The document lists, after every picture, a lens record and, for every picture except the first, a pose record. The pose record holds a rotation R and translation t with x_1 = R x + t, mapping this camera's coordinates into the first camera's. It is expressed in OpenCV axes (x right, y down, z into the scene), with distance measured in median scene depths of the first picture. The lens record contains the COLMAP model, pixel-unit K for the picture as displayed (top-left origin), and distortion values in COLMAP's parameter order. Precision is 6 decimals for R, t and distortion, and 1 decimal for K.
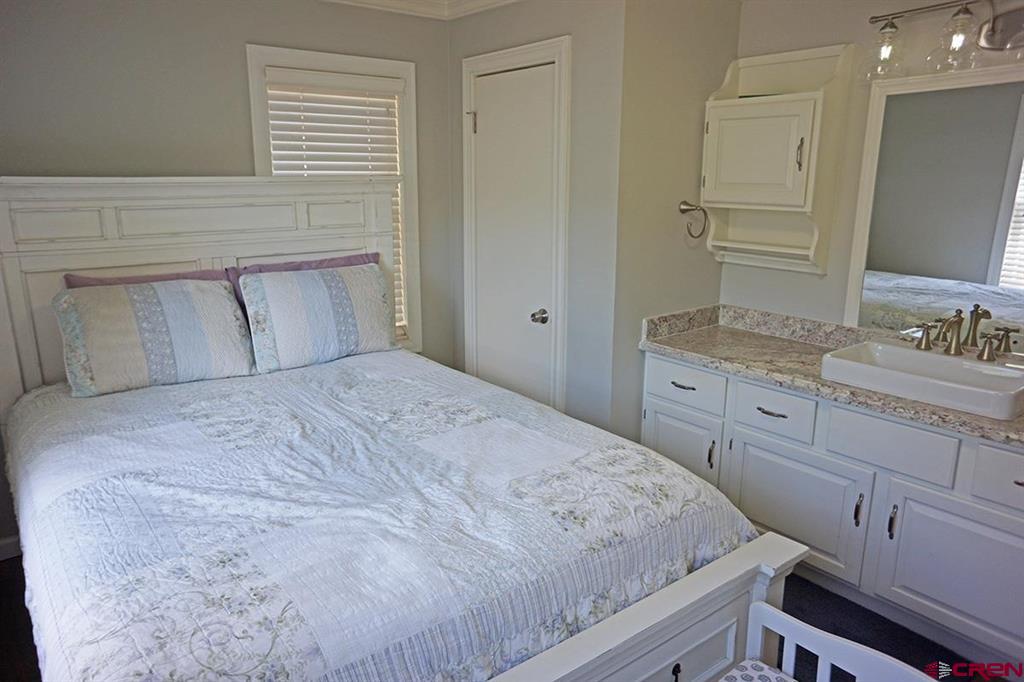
lens RADIAL K [[682.5, 0, 507.0], [0, 682.5, 344.0], [0, 0, 1]] dist [-0.007531, 0.006317]
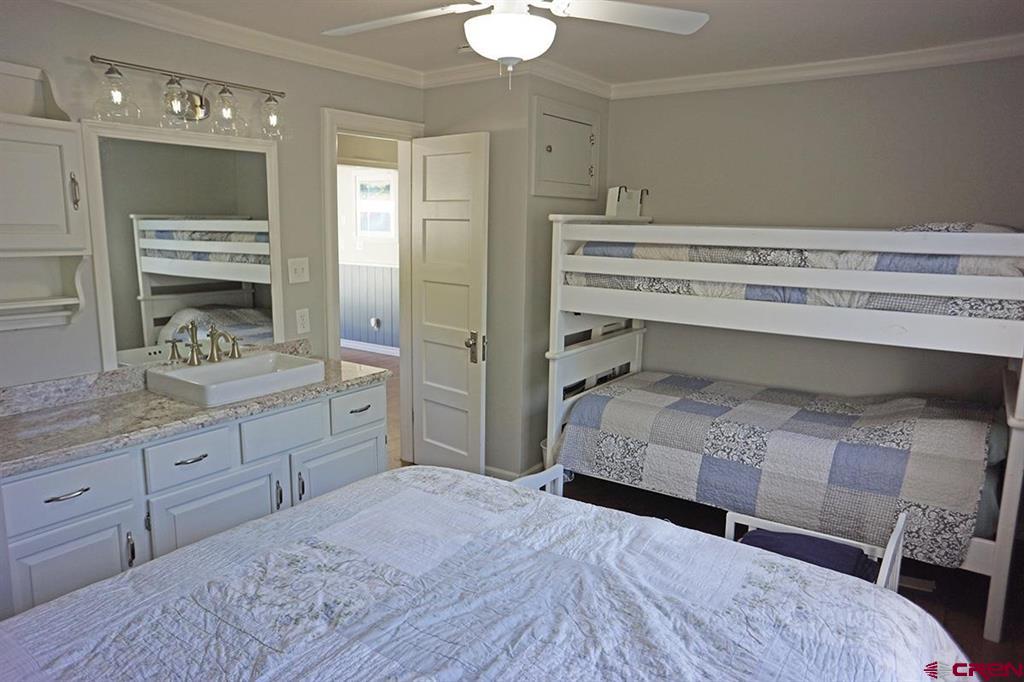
lens RADIAL K [[682.5, 0, 507.8], [0, 682.5, 338.4], [0, 0, 1]] dist [-0.007531, 0.006317]
pose [[-0.300309, -0.163015, 0.939809, -0.749539], [0.216793, 0.947836, 0.233682, -0.229194], [-0.928878, 0.273921, -0.249304, 0.943245]]
